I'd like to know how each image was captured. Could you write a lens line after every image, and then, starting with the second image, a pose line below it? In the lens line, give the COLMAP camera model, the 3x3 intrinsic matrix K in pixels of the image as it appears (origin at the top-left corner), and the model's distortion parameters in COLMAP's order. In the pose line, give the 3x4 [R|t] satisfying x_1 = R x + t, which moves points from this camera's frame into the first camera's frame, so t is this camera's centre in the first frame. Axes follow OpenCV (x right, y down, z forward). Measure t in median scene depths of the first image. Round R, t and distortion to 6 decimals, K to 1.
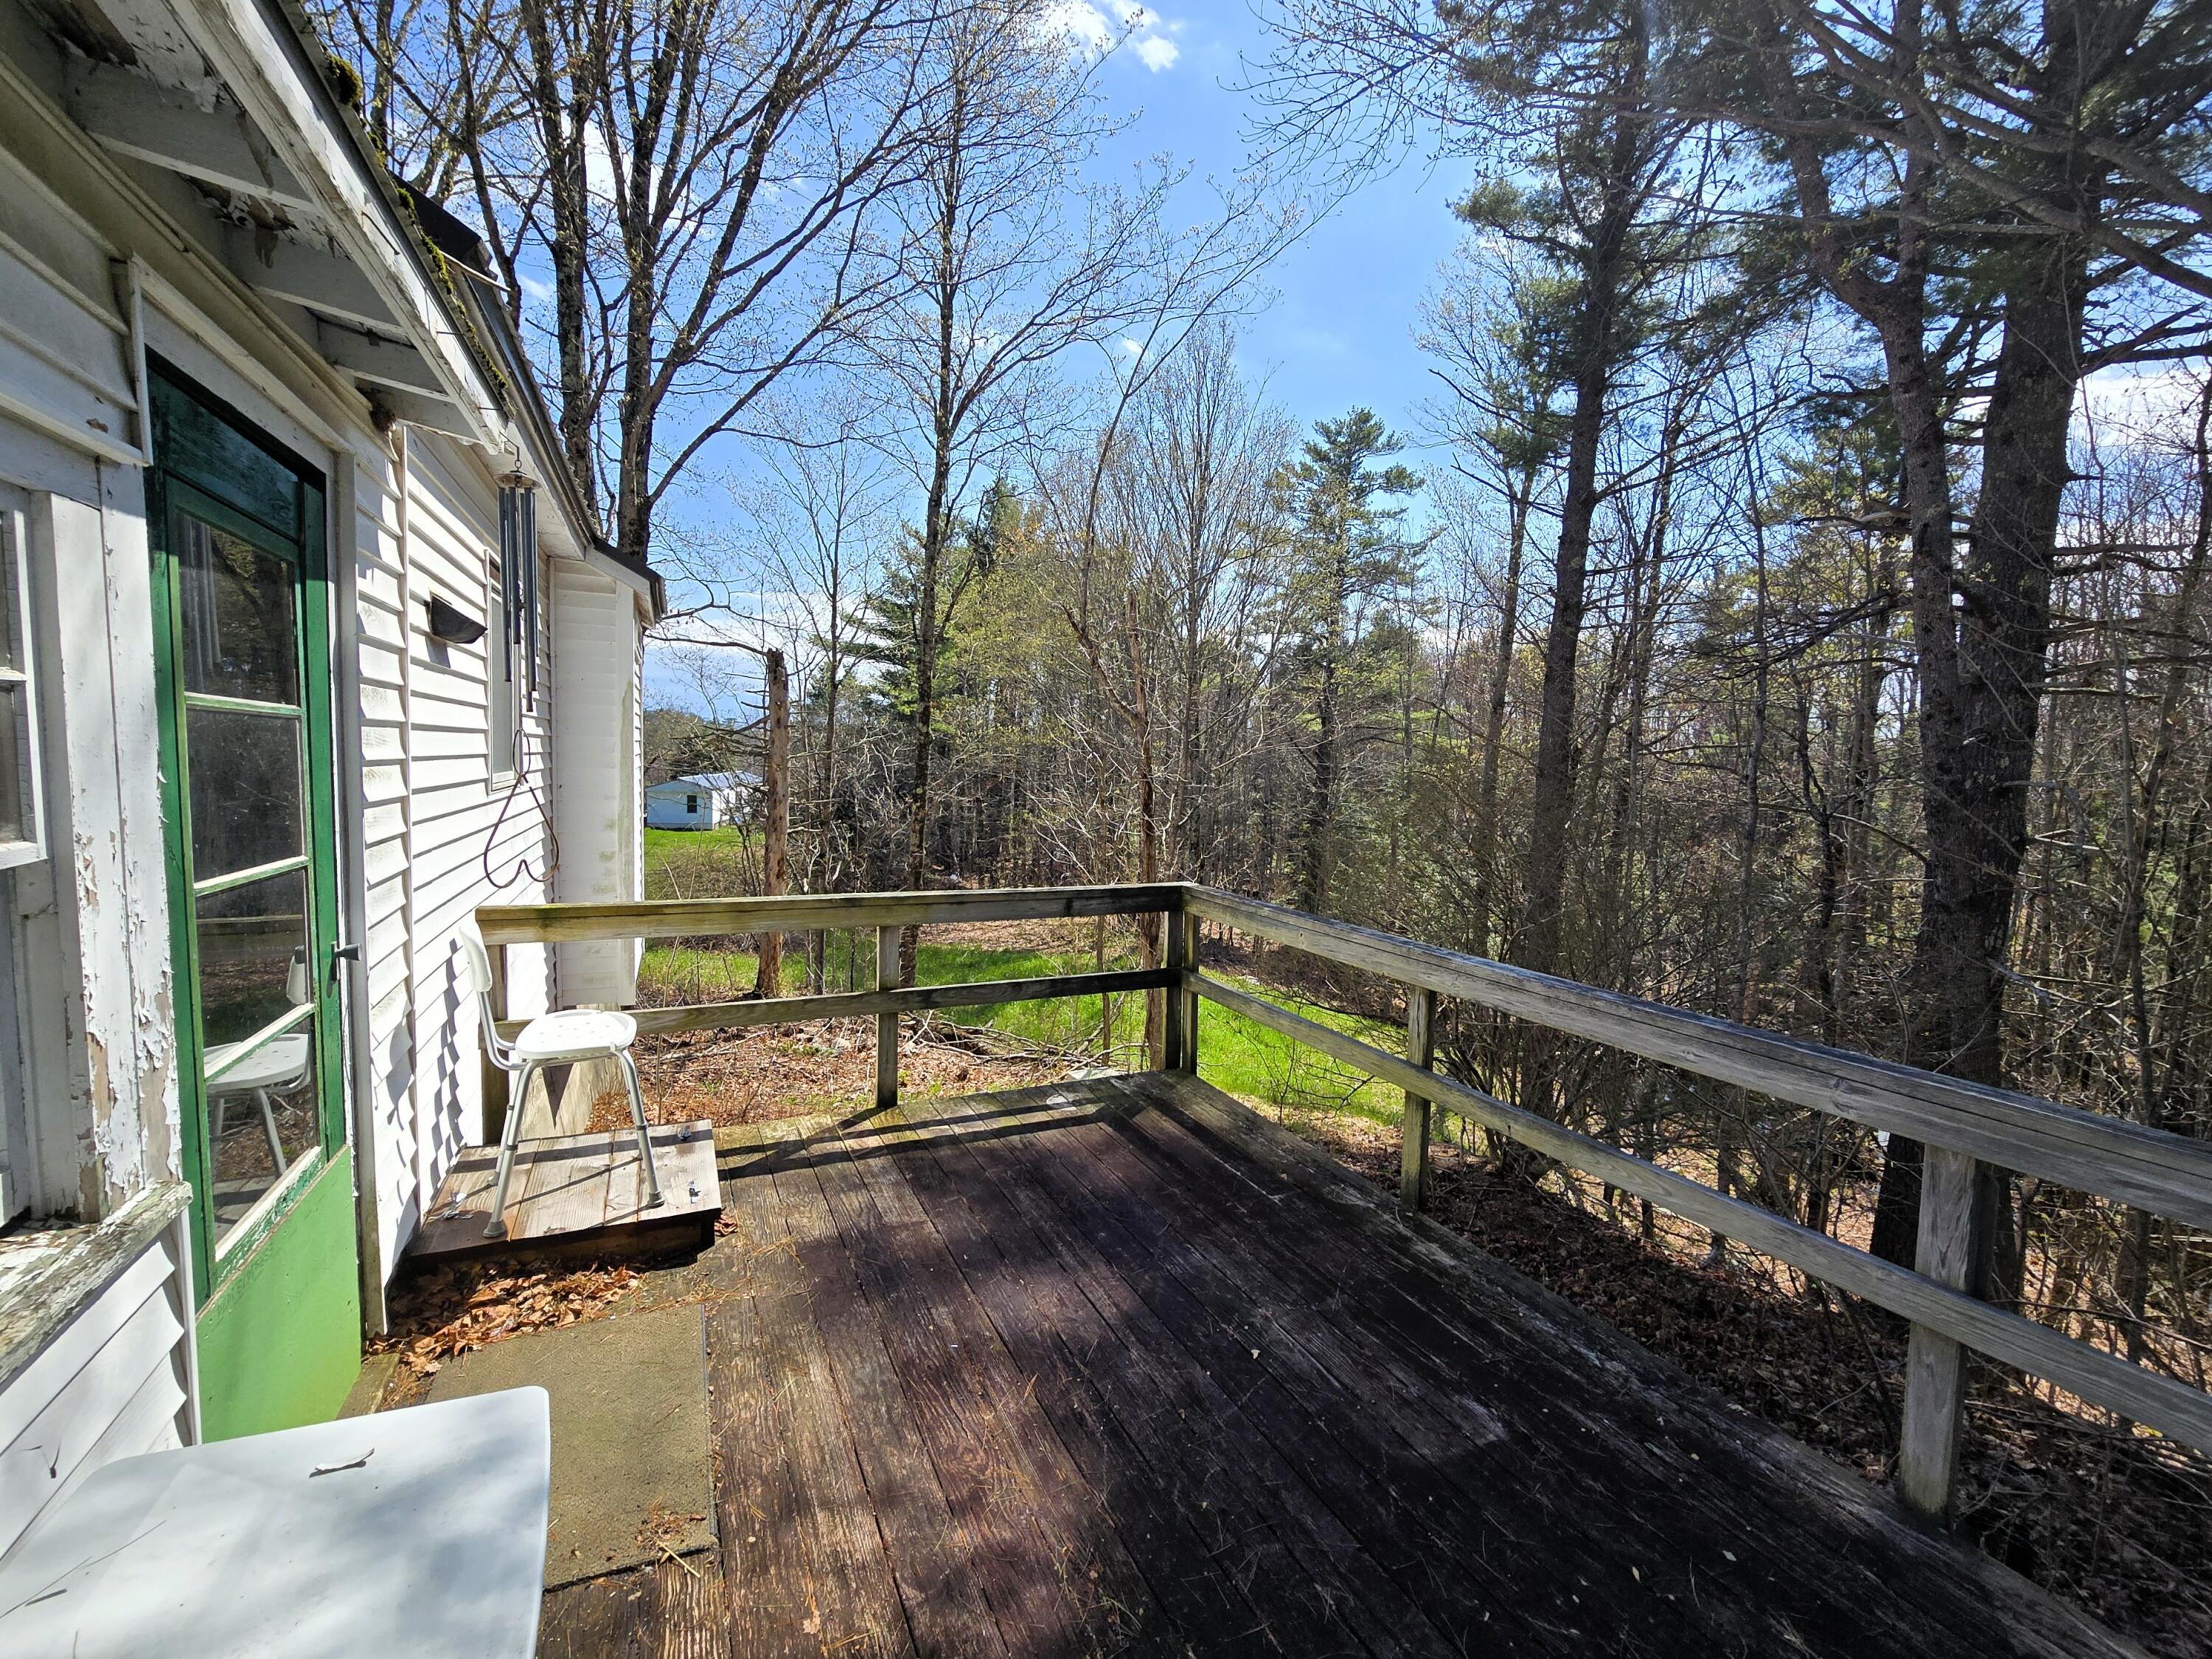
lens RADIAL K [[911.8, 0, 1106.0], [0, 911.8, 829.5], [0, 0, 1]] dist [-0.000285, -0.000463]
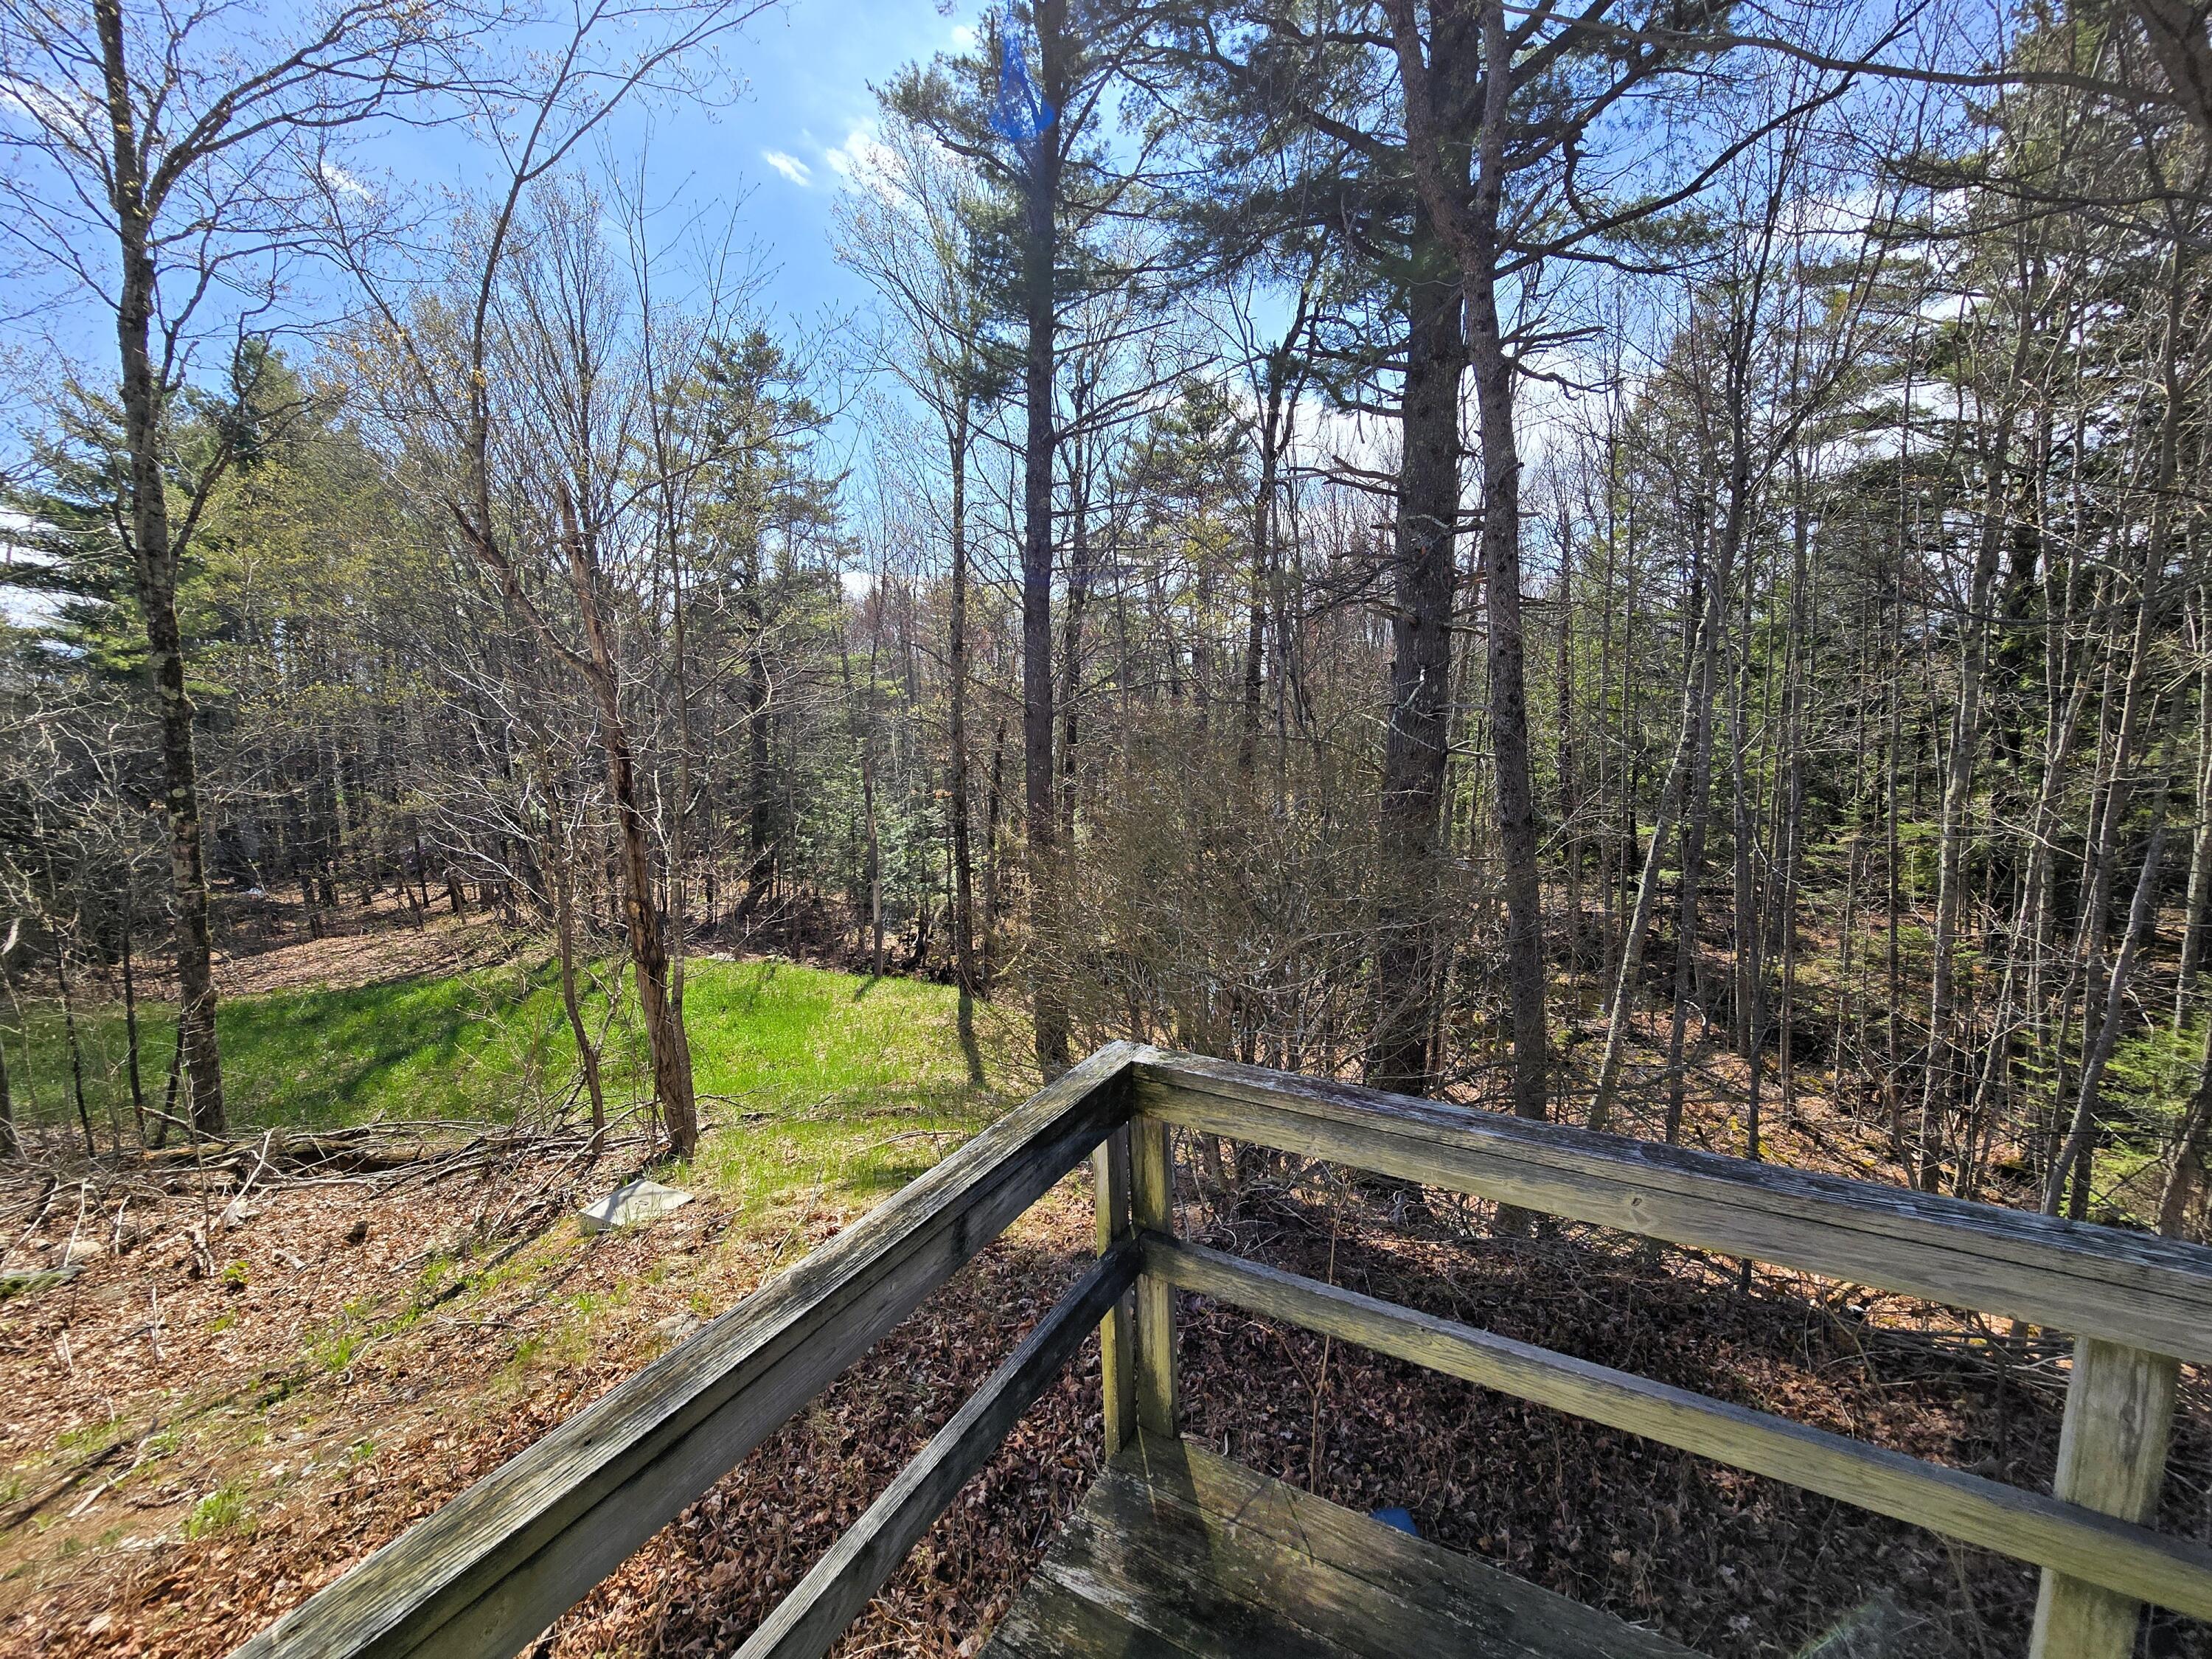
lens RADIAL K [[911.8, 0, 1106.0], [0, 911.8, 829.5], [0, 0, 1]] dist [-0.000285, -0.000463]
pose [[0.823860, -0.121357, 0.553649, -0.024188], [0.087708, 0.992340, 0.087001, -0.013700], [-0.559966, -0.023117, 0.828193, 0.098753]]
